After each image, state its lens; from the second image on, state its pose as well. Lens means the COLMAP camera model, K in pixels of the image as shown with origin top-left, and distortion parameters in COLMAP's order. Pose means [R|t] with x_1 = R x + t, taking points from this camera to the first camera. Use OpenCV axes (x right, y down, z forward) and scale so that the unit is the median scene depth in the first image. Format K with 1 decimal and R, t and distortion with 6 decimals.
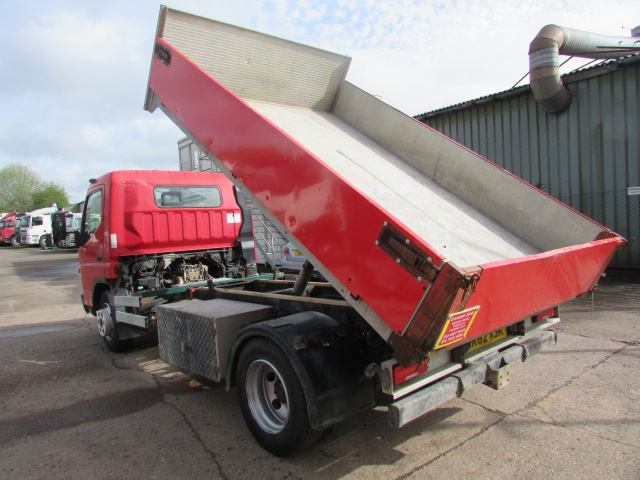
lens RADIAL K [[455.8, 0, 310.2], [0, 455.8, 238.0], [0, 0, 1]] dist [-0.047320, 0.034609]
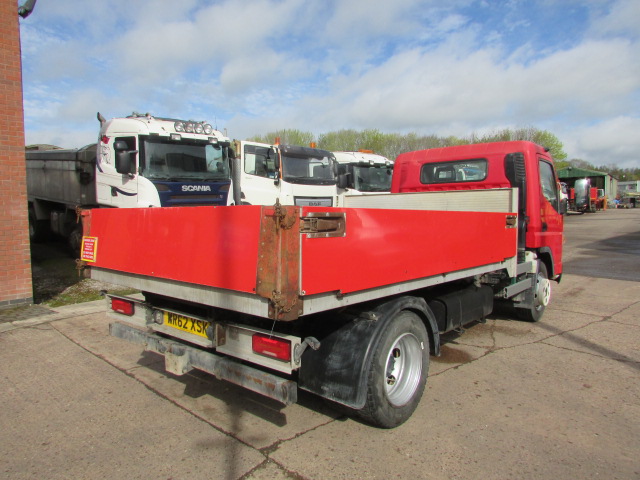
lens RADIAL K [[452.9, 0, 307.9], [0, 452.9, 240.5], [0, 0, 1]] dist [-0.018856, 0.006891]
pose [[0.122118, 0.112021, -0.986174, 1.097998], [-0.022193, 0.993670, 0.110124, -0.069546], [0.992267, 0.008439, 0.123831, 0.891077]]
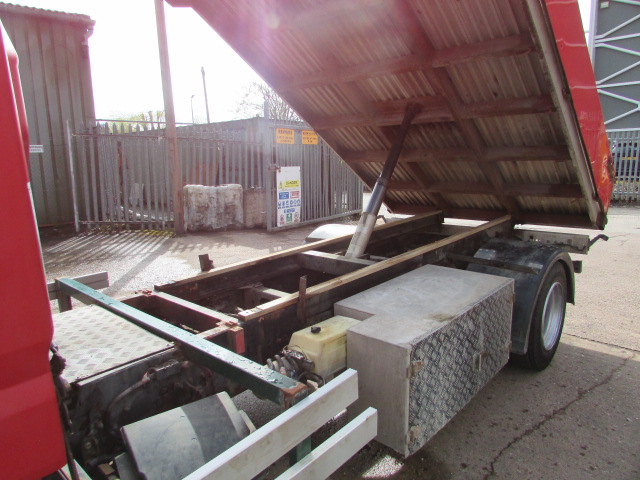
lens RADIAL K [[455.8, 0, 310.2], [0, 455.8, 238.0], [0, 0, 1]] dist [-0.047320, 0.034609]
pose [[-0.111756, -0.119509, 0.986523, -0.847305], [0.061462, 0.990010, 0.126894, -0.004177], [-0.991833, 0.074815, -0.103295, 1.322351]]
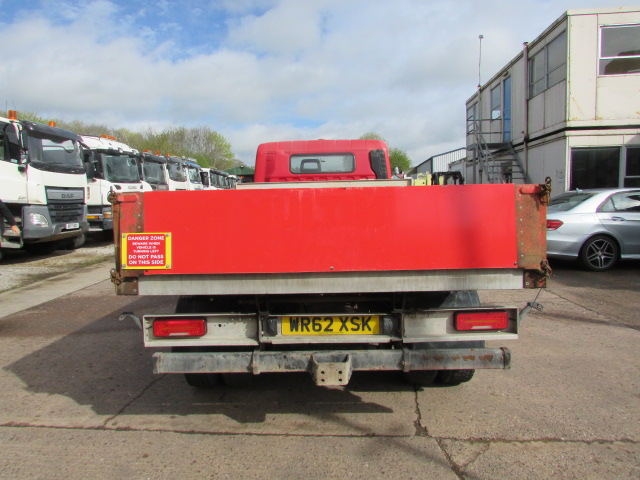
lens RADIAL K [[455.8, 0, 310.2], [0, 455.8, 238.0], [0, 0, 1]] dist [-0.047320, 0.034609]
pose [[0.740164, 0.089241, -0.666478, 0.722742], [-0.034449, 0.994885, 0.094957, -0.024925], [0.671543, -0.047324, 0.739453, 0.259894]]
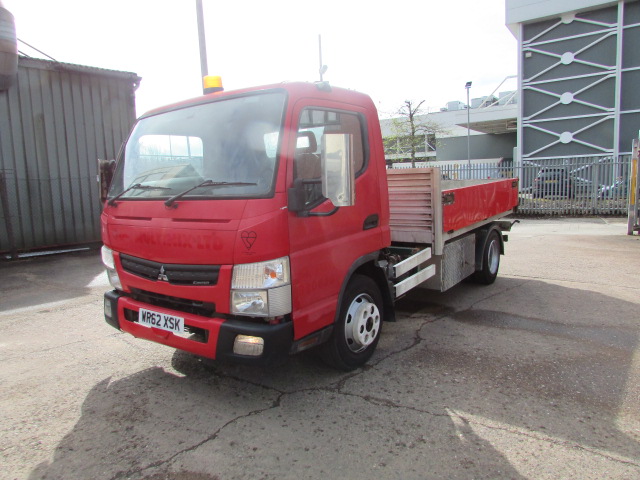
lens RADIAL K [[452.9, 0, 307.9], [0, 452.9, 240.5], [0, 0, 1]] dist [-0.018856, 0.006891]
pose [[-0.208744, -0.064929, 0.975813, -1.633256], [0.075860, 0.993712, 0.082347, 0.014008], [-0.975024, 0.091215, -0.202506, 1.842841]]
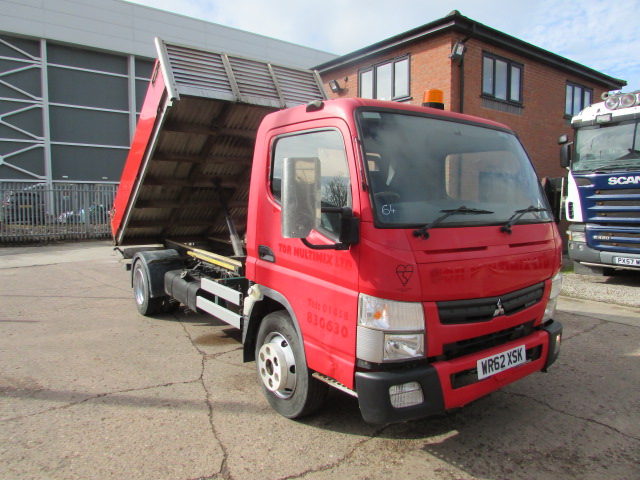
lens RADIAL K [[455.8, 0, 310.2], [0, 455.8, 238.0], [0, 0, 1]] dist [-0.047320, 0.034609]
pose [[-0.994700, 0.033899, 0.097072, -0.450597], [0.044465, 0.993064, 0.108840, -0.092414], [-0.092709, 0.112579, -0.989308, 2.755272]]
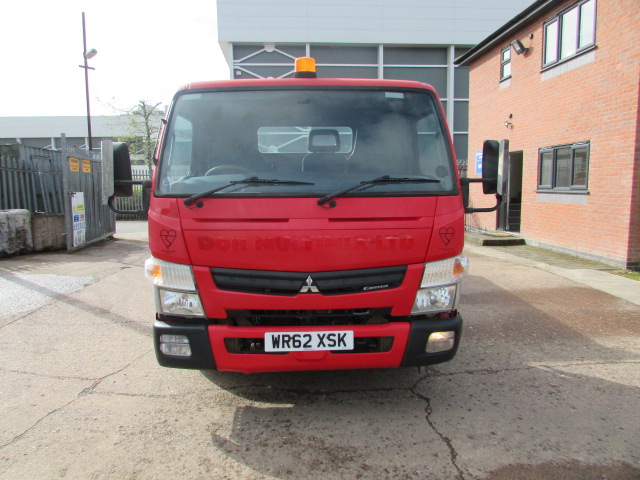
lens RADIAL K [[455.8, 0, 310.2], [0, 455.8, 238.0], [0, 0, 1]] dist [-0.047320, 0.034609]
pose [[-0.774488, -0.022183, 0.632200, -1.179995], [0.065846, 0.991129, 0.115443, -0.033020], [-0.629153, 0.131037, -0.766157, 2.519208]]
